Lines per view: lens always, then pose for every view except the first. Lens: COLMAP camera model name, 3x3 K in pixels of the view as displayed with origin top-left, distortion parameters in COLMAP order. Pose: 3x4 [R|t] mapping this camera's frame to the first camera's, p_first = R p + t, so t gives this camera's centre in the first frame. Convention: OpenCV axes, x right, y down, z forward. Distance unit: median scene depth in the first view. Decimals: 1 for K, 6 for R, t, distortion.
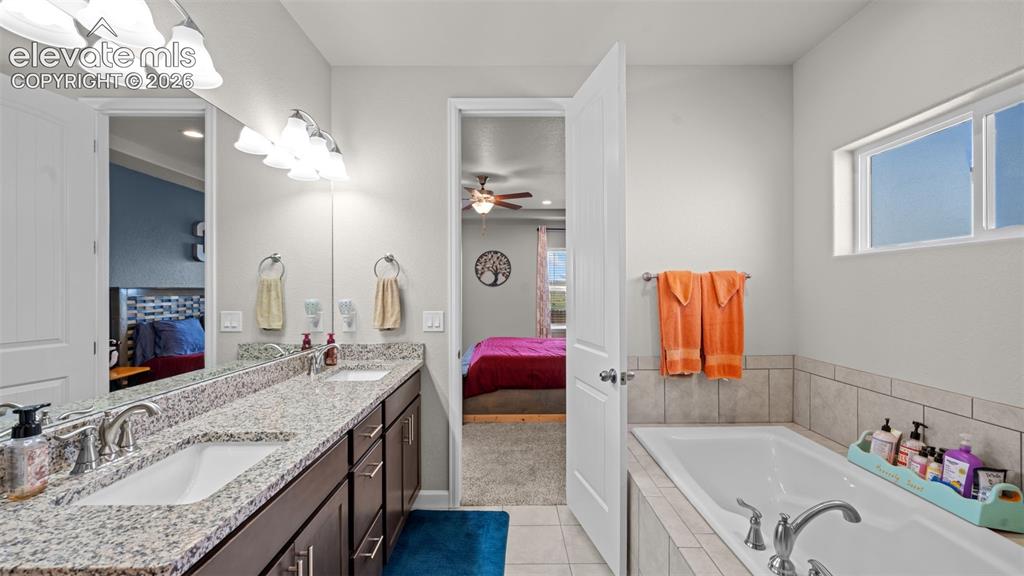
lens RADIAL K [[417.3, 0, 509.6], [0, 417.3, 291.4], [0, 0, 1]] dist [-0.000220, -0.000358]
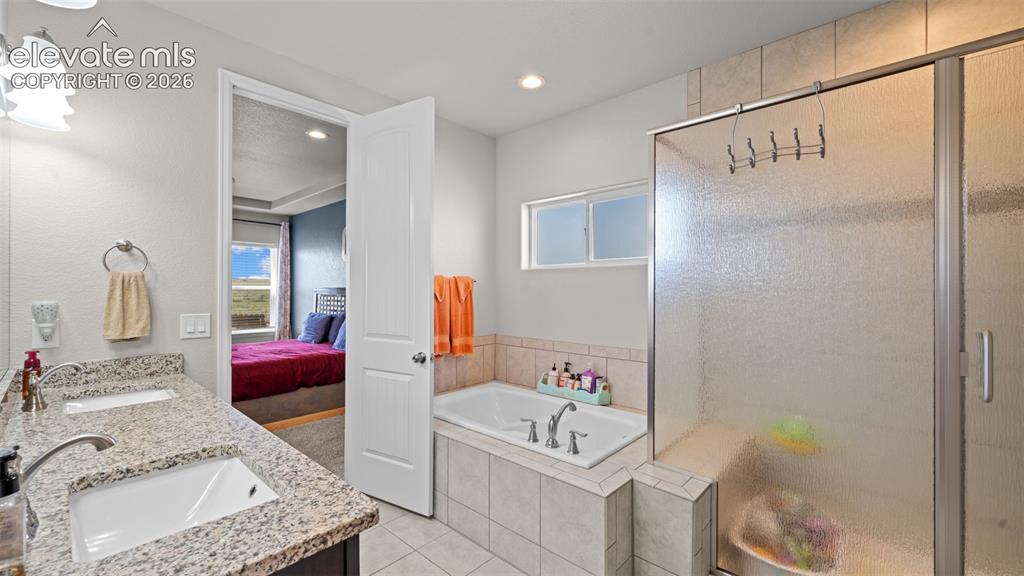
lens RADIAL K [[417.3, 0, 509.6], [0, 417.3, 291.4], [0, 0, 1]] dist [-0.000220, -0.000358]
pose [[0.670986, 0.002454, 0.741466, -0.503014], [-0.001322, 0.999997, -0.002113, 0.004083], [-0.741469, 0.000438, 0.670987, -0.043892]]
